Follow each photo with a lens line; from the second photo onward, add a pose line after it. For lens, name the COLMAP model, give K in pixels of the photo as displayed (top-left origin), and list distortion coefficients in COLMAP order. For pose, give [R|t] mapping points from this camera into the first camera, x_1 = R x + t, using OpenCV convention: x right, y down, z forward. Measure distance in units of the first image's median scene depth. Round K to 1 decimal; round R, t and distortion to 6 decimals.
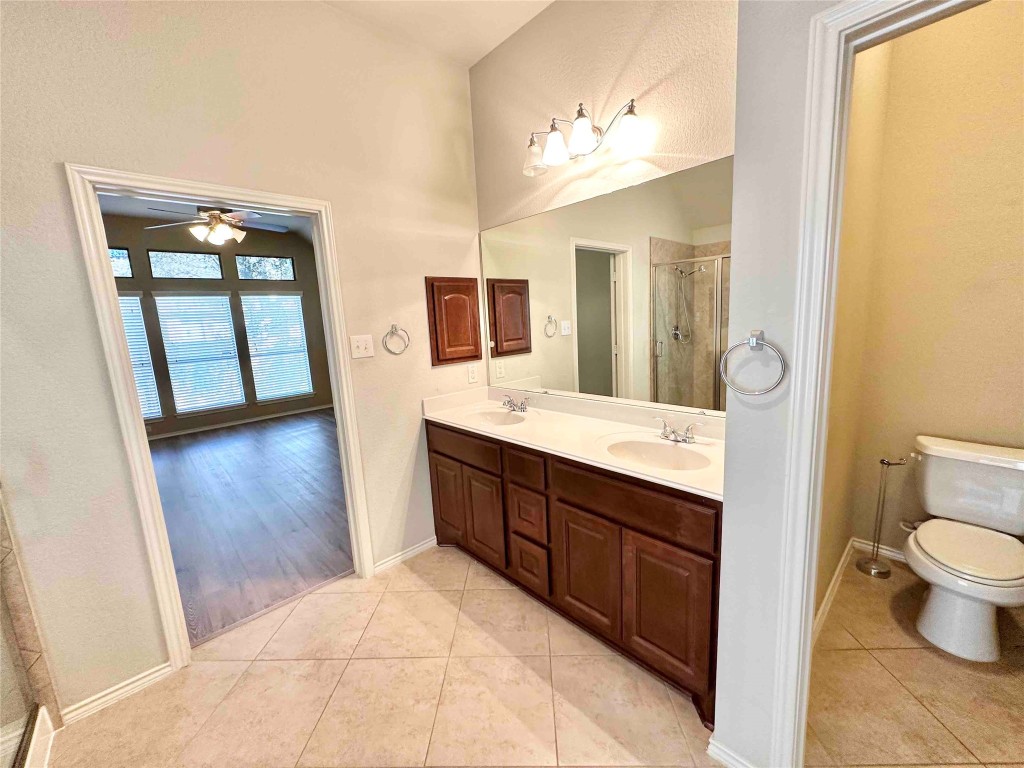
lens RADIAL K [[409.8, 0, 512.0], [0, 409.8, 384.0], [0, 0, 1]] dist [-0.000720, 0.000150]
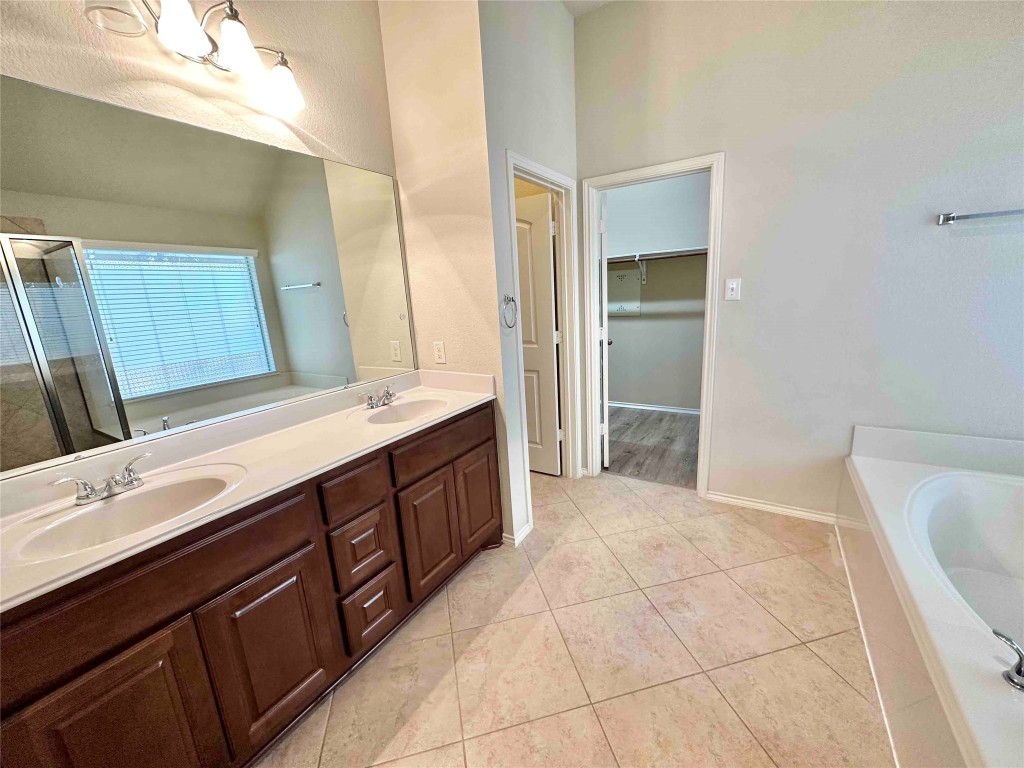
lens RADIAL K [[409.8, 0, 512.0], [0, 409.8, 384.0], [0, 0, 1]] dist [-0.000720, 0.000150]
pose [[-0.261390, -0.144059, 0.954422, -0.843473], [0.229420, 0.951191, 0.206403, -0.076364], [-0.937572, 0.272915, -0.215582, 0.970200]]
